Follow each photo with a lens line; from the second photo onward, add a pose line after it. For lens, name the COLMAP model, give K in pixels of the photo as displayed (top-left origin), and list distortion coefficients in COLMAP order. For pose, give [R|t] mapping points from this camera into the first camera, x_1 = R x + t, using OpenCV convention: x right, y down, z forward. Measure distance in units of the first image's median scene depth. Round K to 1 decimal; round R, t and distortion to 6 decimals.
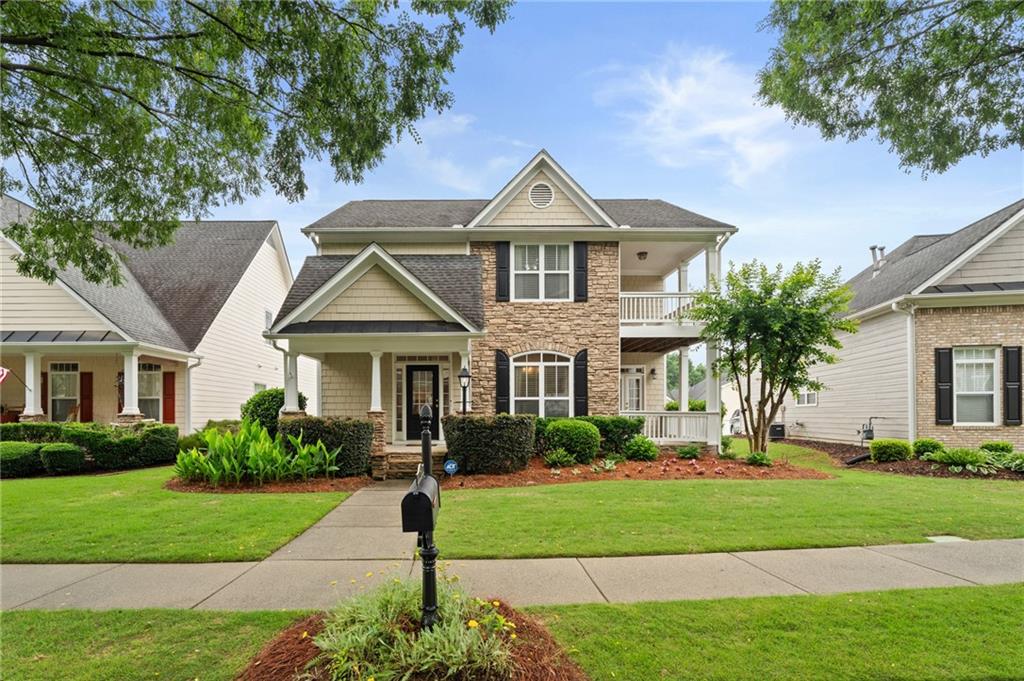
lens RADIAL K [[481.7, 0, 513.5], [0, 481.7, 411.6], [0, 0, 1]] dist [0.002296, 0.000142]
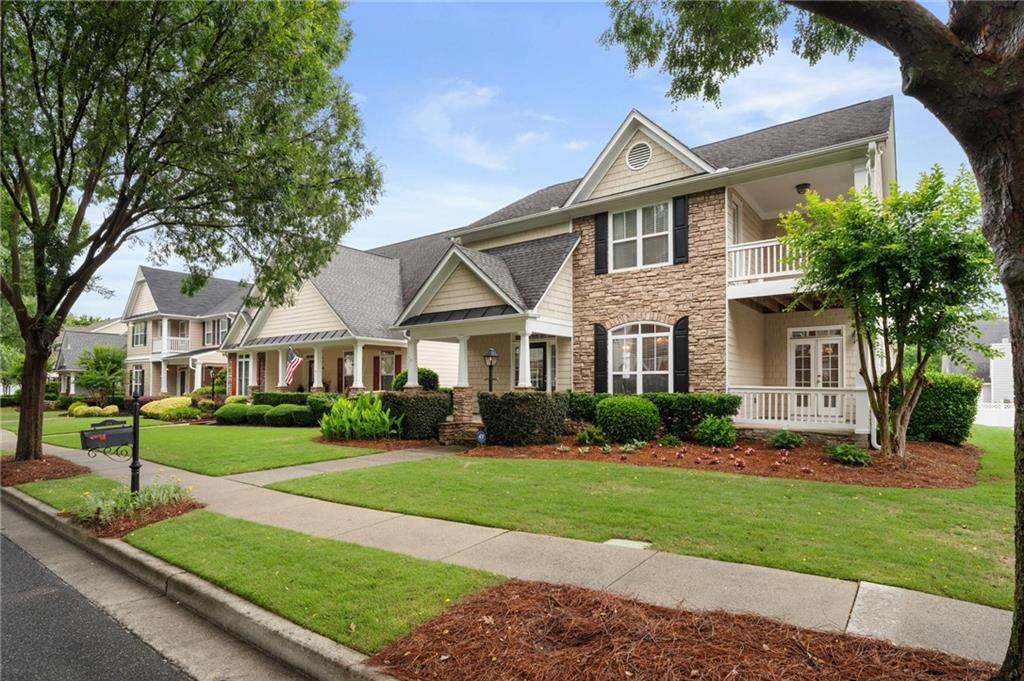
lens RADIAL K [[531.8, 0, 524.3], [0, 531.8, 369.9], [0, 0, 1]] dist [0.002330, 0.000038]
pose [[0.801425, -0.014066, -0.597930, 0.493304], [-0.000230, 0.999716, -0.023826, -0.008643], [0.598096, 0.019232, 0.801194, 0.046260]]
